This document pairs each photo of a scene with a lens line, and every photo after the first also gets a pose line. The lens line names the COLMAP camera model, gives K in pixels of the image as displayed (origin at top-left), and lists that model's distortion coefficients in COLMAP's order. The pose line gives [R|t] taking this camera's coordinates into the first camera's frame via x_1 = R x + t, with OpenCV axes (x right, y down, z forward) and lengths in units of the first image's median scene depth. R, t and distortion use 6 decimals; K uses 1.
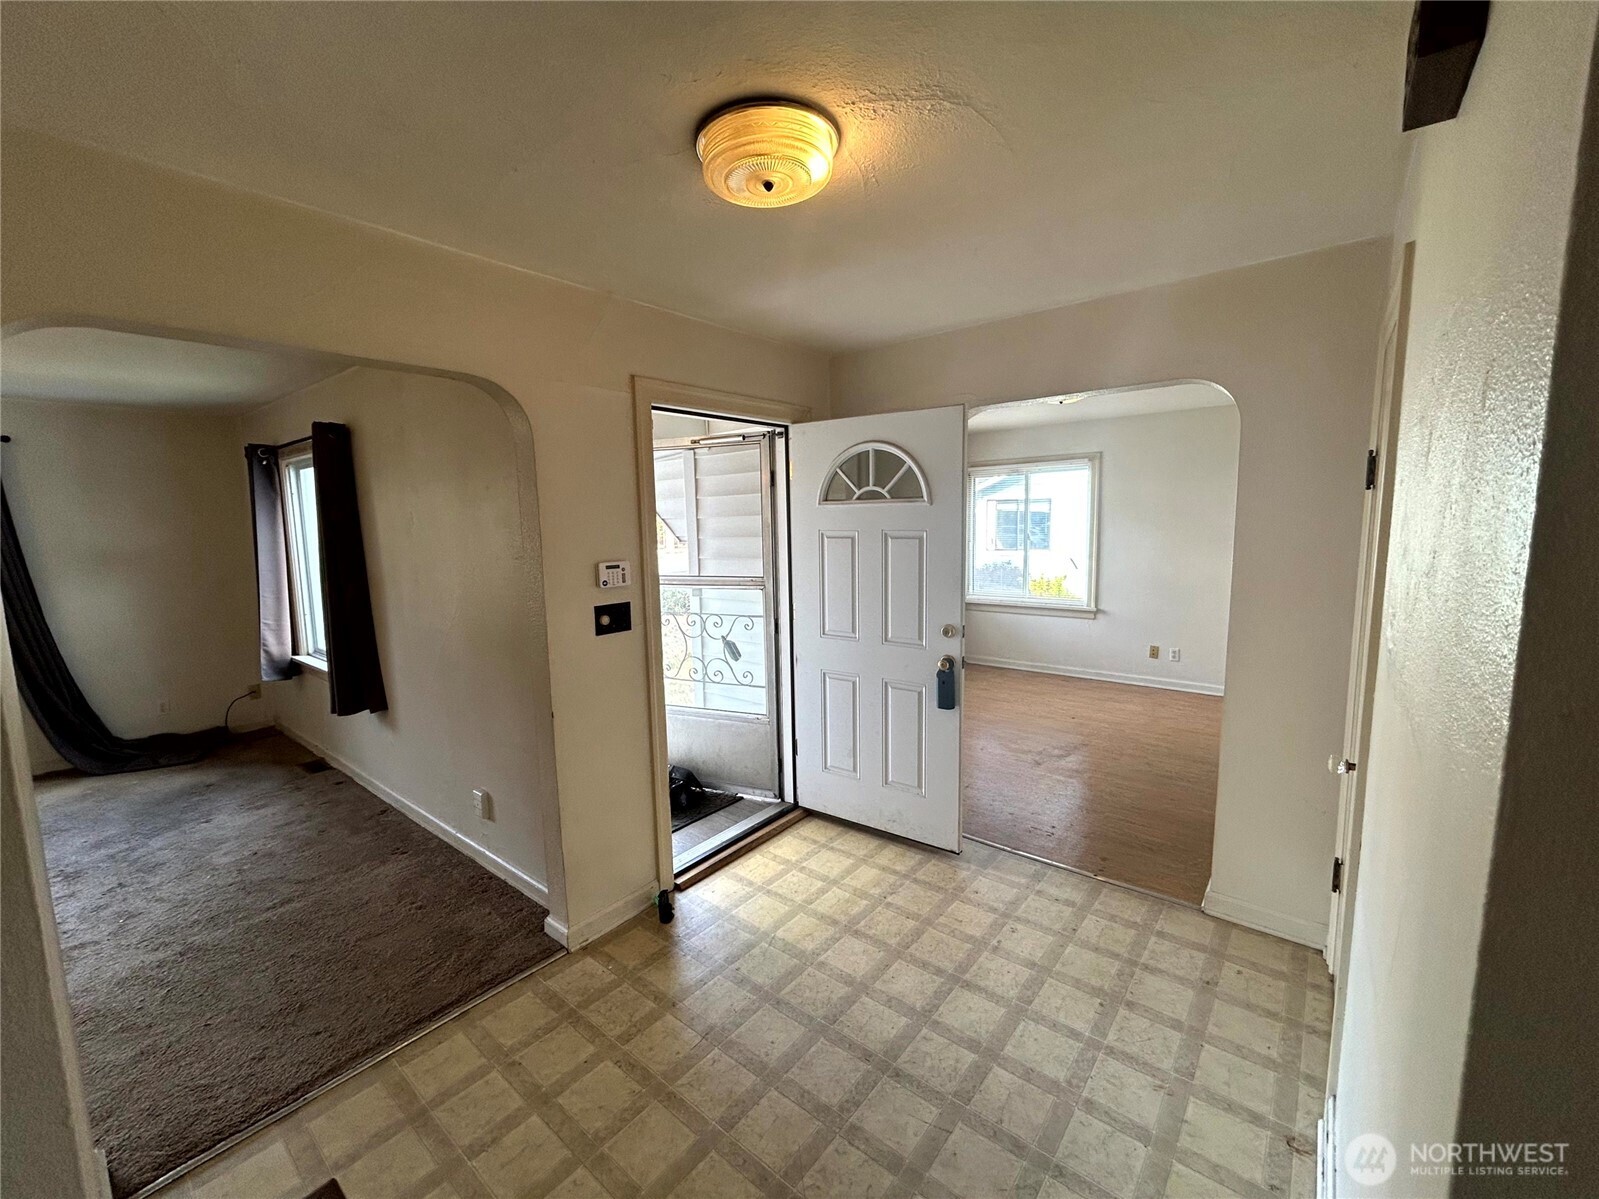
lens RADIAL K [[651.6, 0, 795.4], [0, 651.6, 595.7], [0, 0, 1]] dist [0.008927, 0.000072]
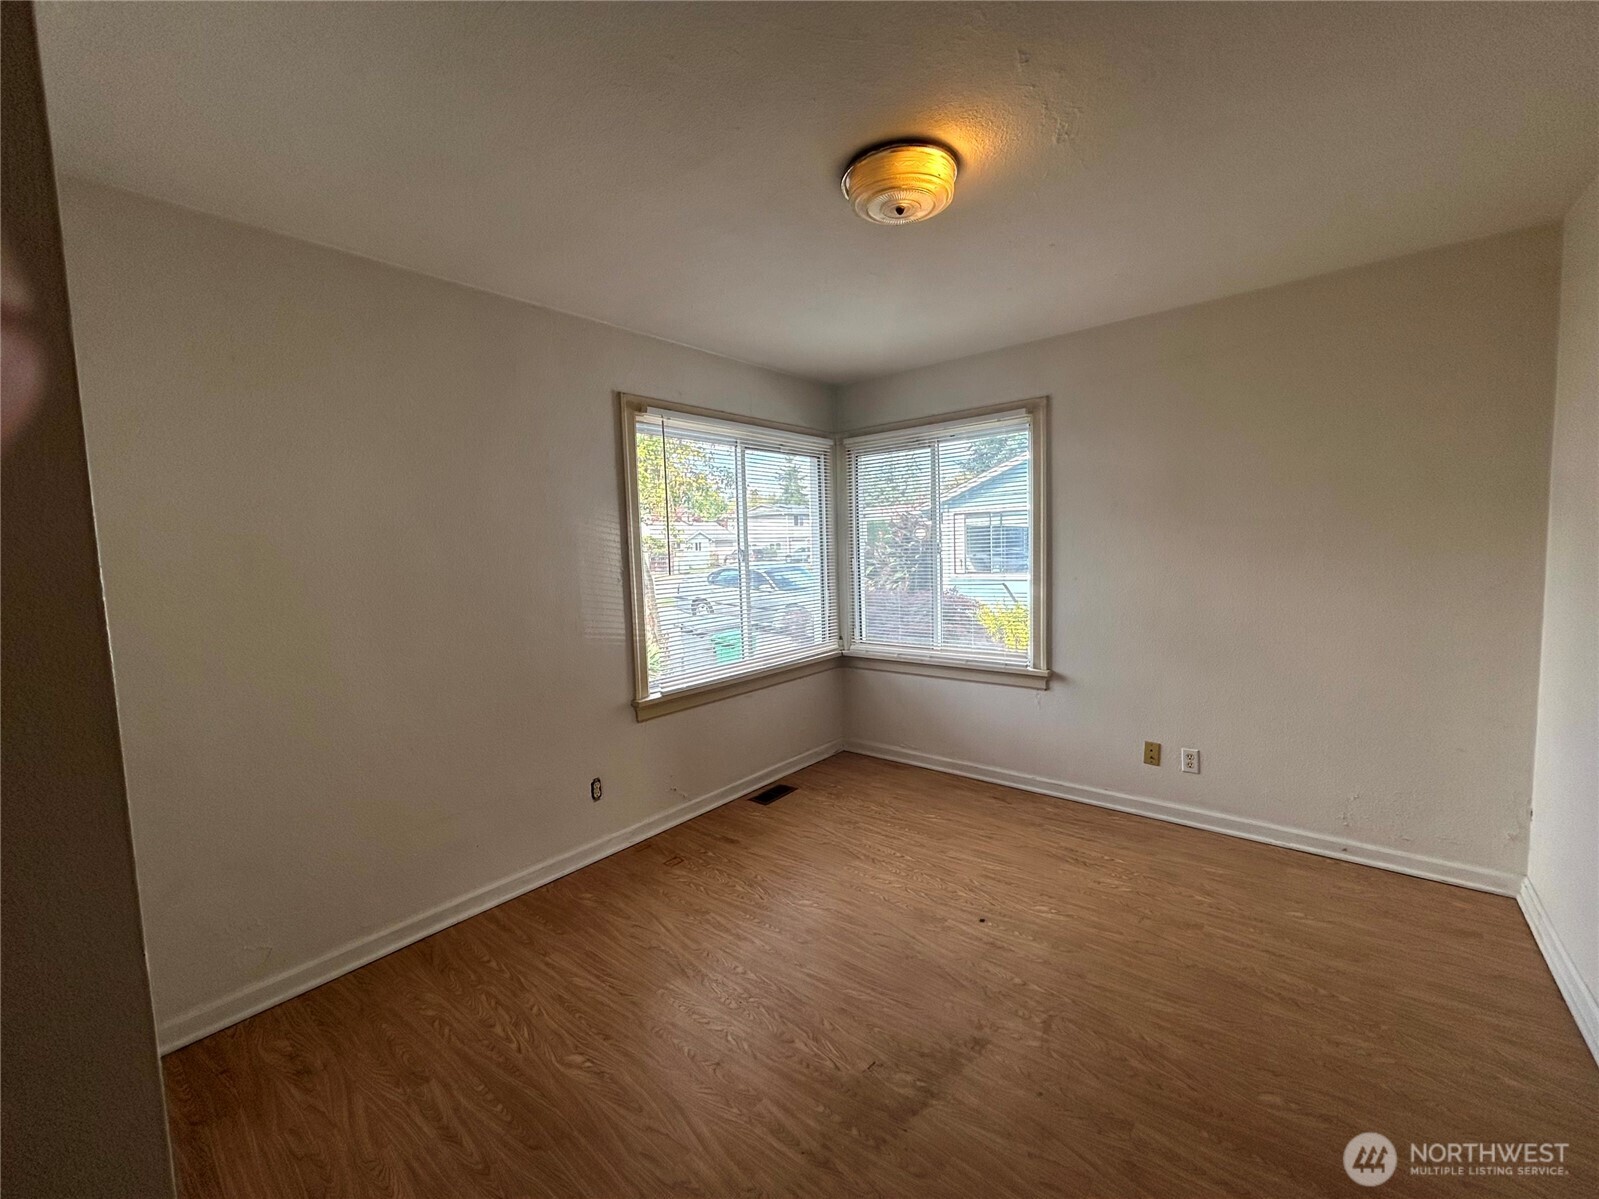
lens RADIAL K [[651.6, 0, 795.9], [0, 651.6, 598.7], [0, 0, 1]] dist [0.008927, 0.000072]
pose [[0.999891, -0.012359, -0.008059, 0.245372], [0.012060, 0.999274, -0.036125, -0.025967], [0.008500, 0.036024, 0.999315, 0.426679]]
